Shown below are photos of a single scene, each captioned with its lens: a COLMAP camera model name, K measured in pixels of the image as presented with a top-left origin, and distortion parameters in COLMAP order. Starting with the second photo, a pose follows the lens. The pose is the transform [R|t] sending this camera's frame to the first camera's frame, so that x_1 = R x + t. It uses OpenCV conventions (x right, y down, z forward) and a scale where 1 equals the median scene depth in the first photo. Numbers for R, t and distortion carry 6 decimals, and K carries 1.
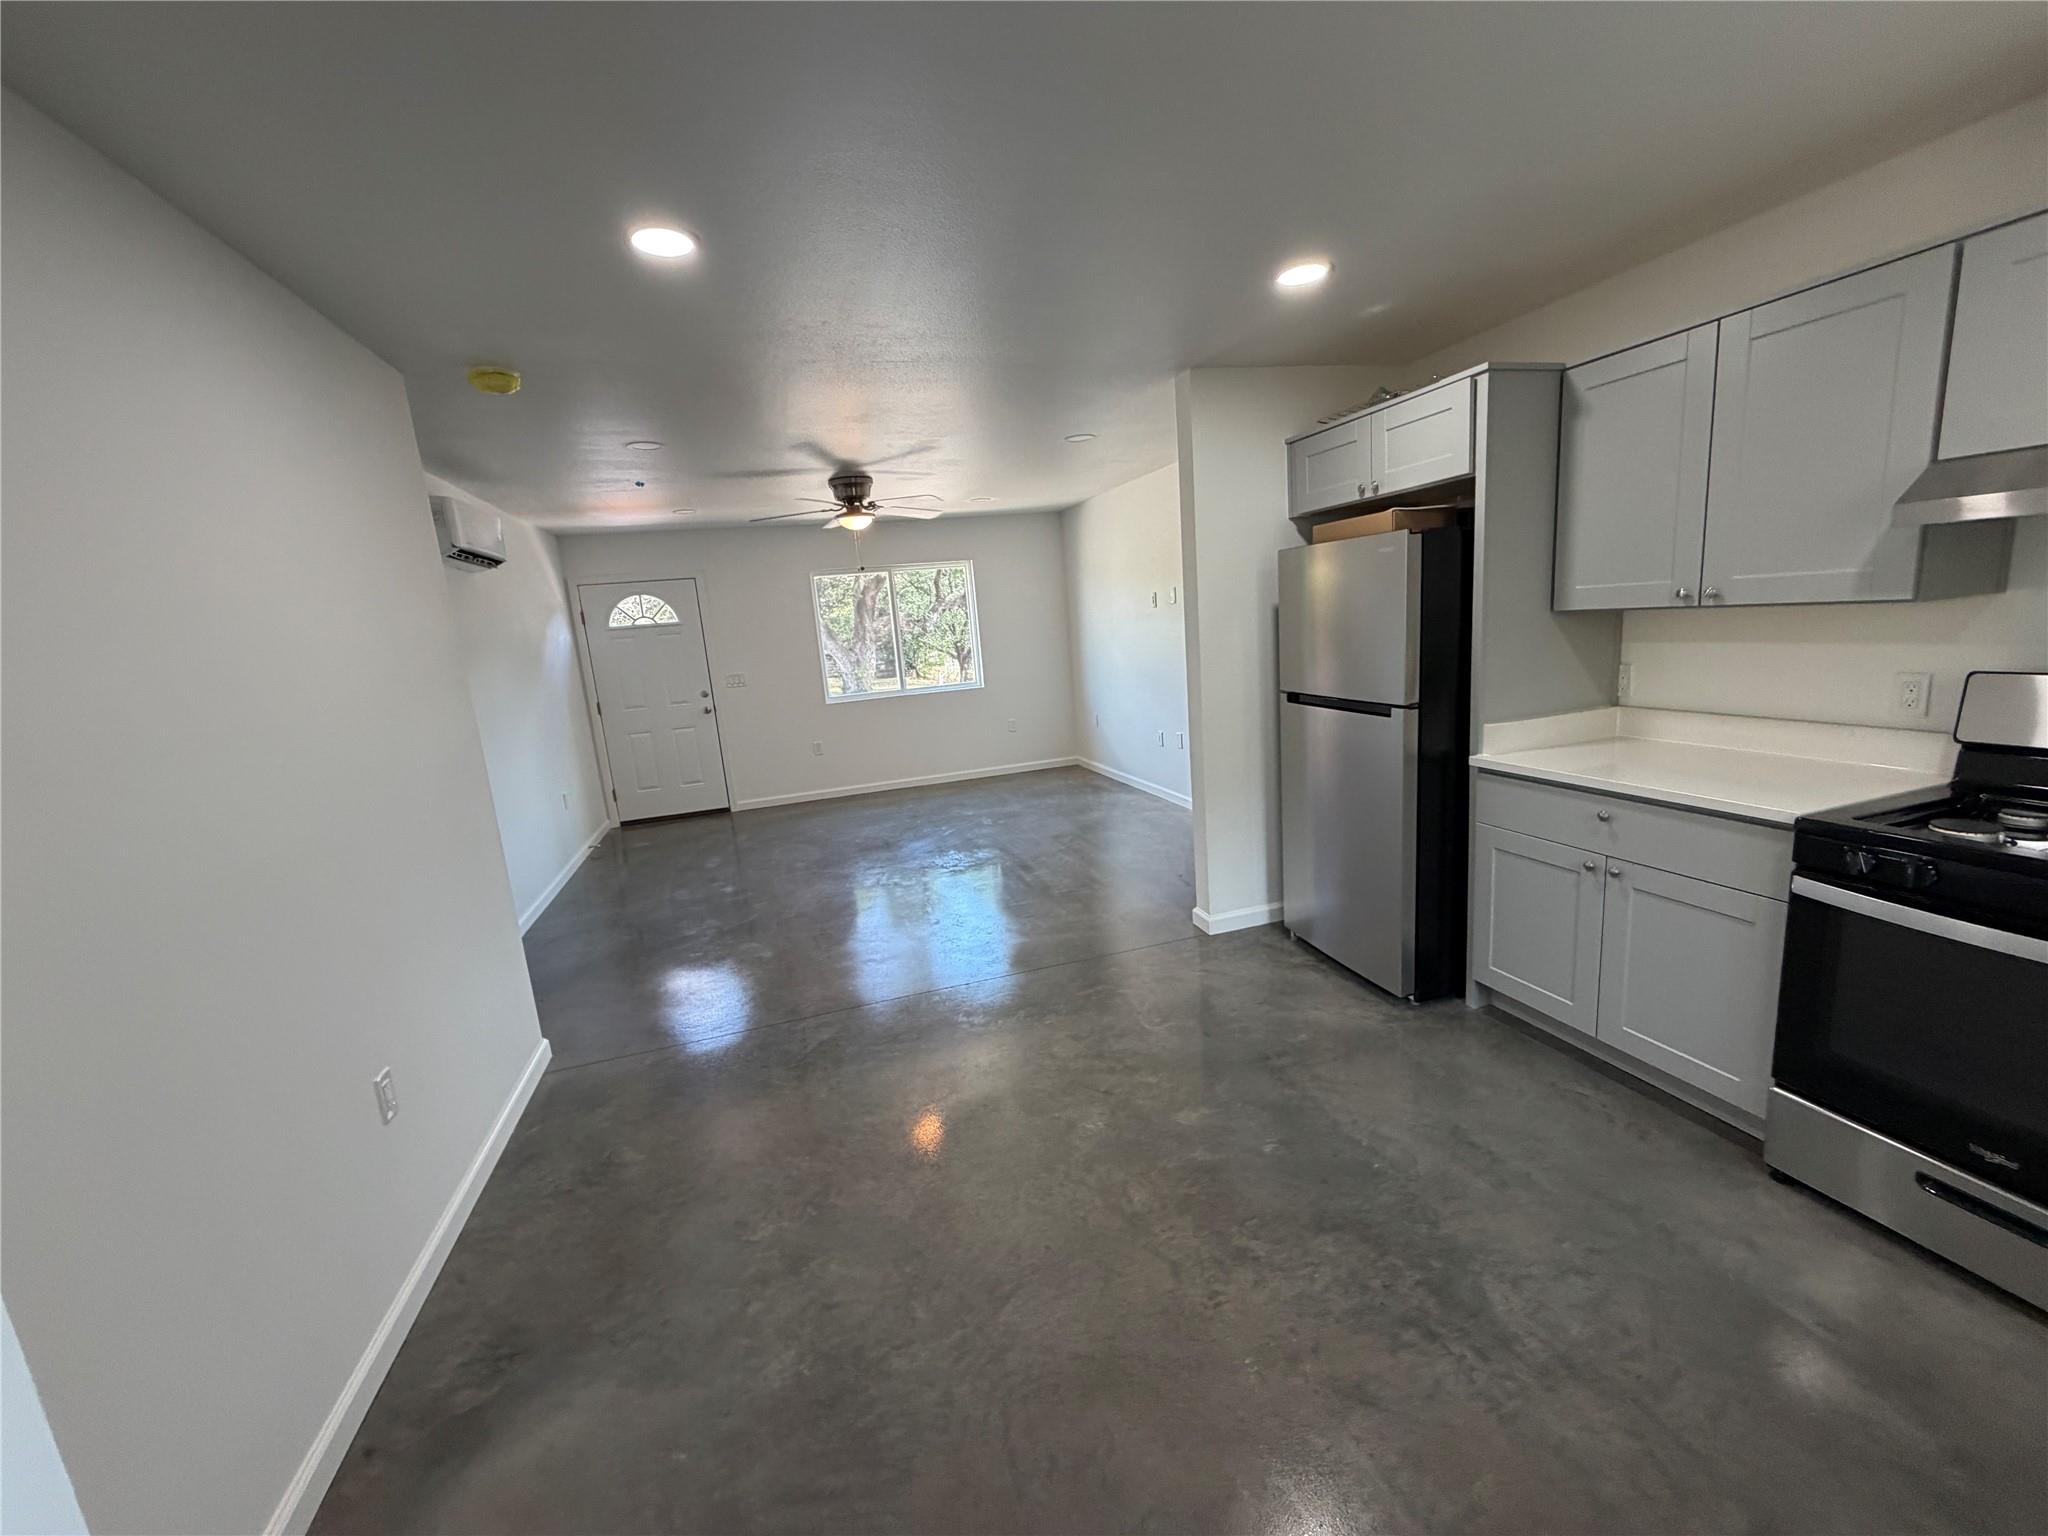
lens RADIAL K [[823.3, 0, 1016.7], [0, 823.3, 777.5], [0, 0, 1]] dist [0.003823, -0.000571]
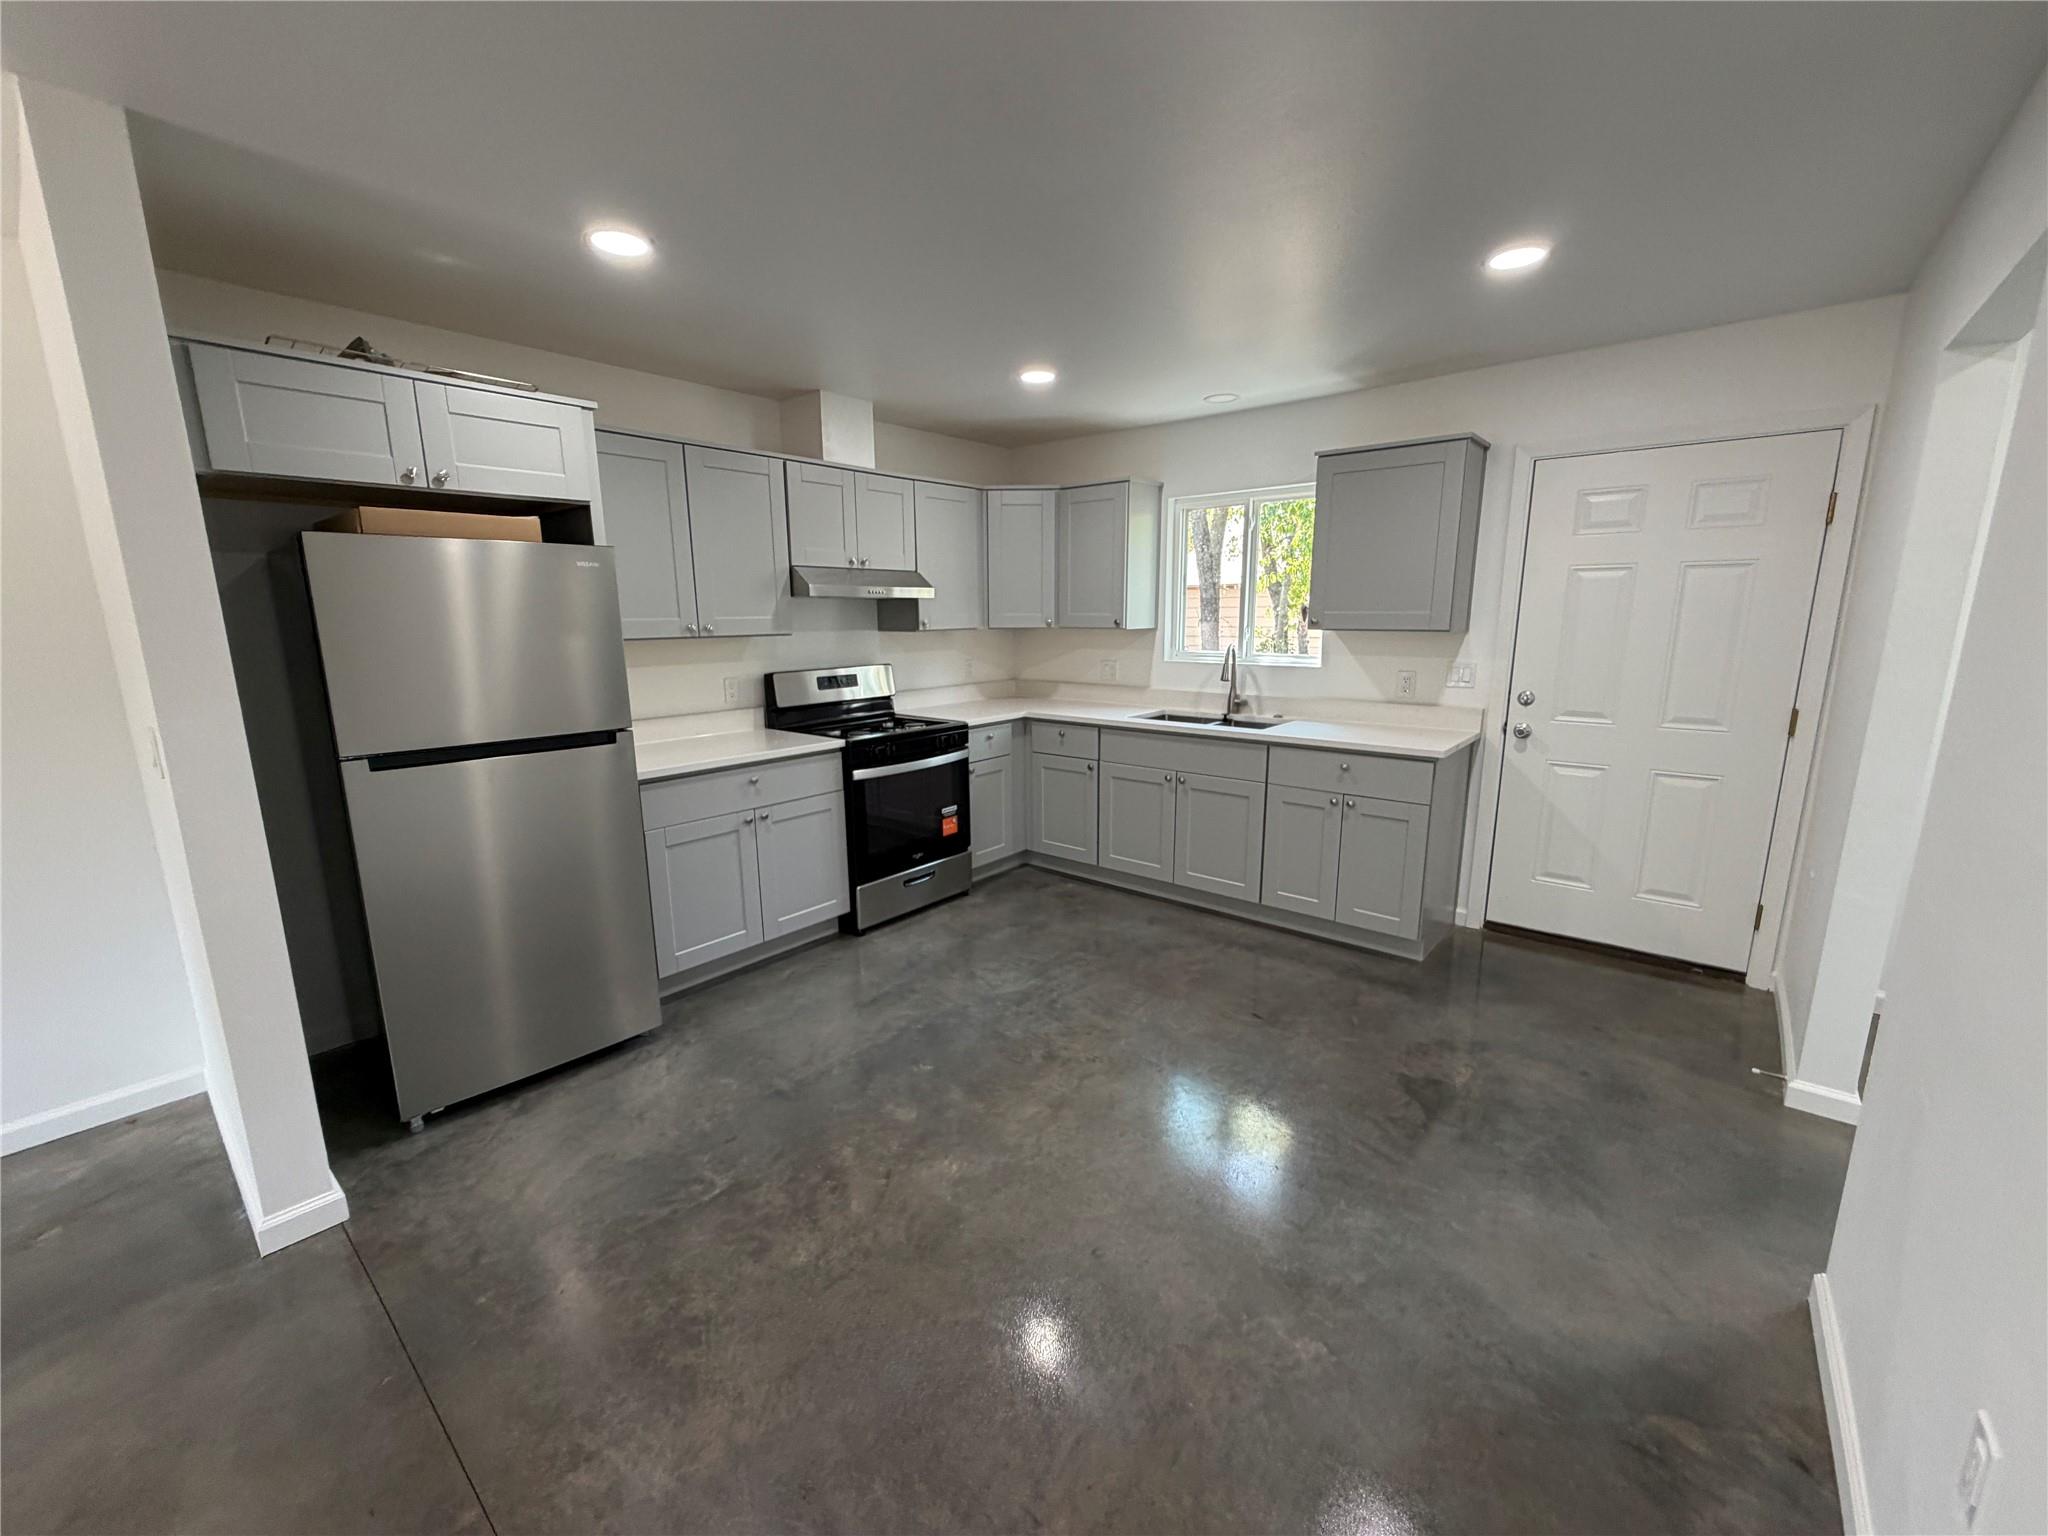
lens RADIAL K [[823.3, 0, 1020.9], [0, 823.3, 772.0], [0, 0, 1]] dist [0.003823, -0.000571]
pose [[-0.549213, -0.076427, 0.832180, -0.713586], [0.212484, 0.950310, 0.227510, -0.191122], [-0.808217, 0.301777, -0.505684, 1.349037]]
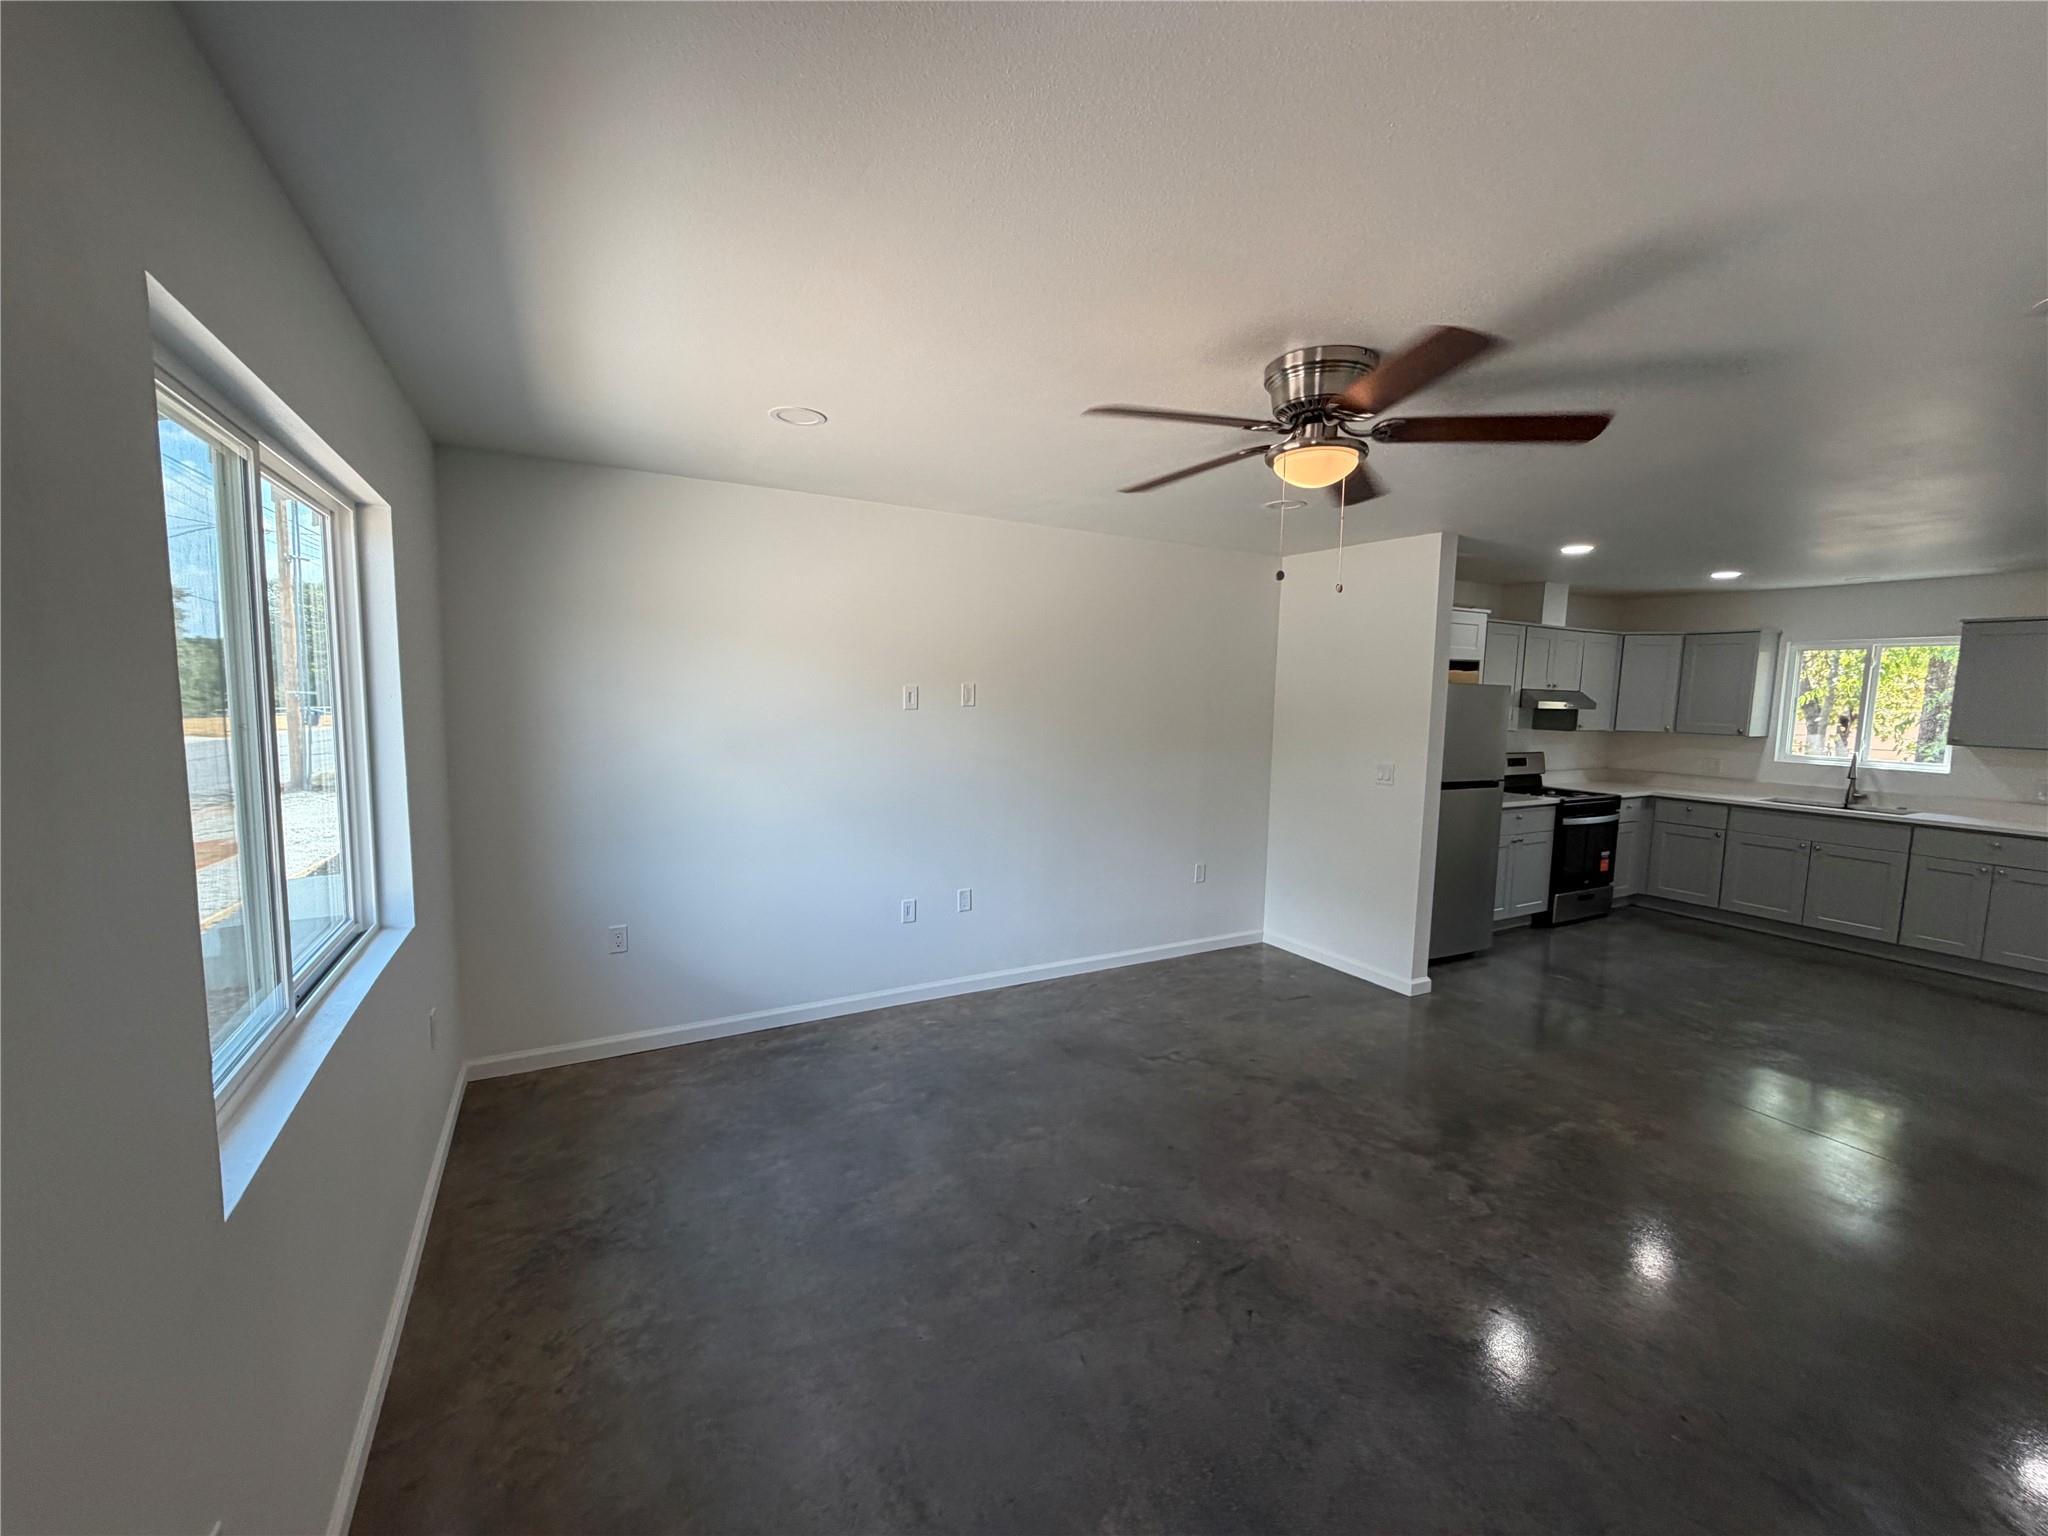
lens RADIAL K [[823.3, 0, 1014.3], [0, 823.3, 769.6], [0, 0, 1]] dist [0.003823, -0.000571]
pose [[-0.209982, -0.017654, 0.977546, -1.302650], [0.183483, 0.981361, 0.057136, -0.493931], [-0.960334, 0.191361, -0.202829, 2.873975]]
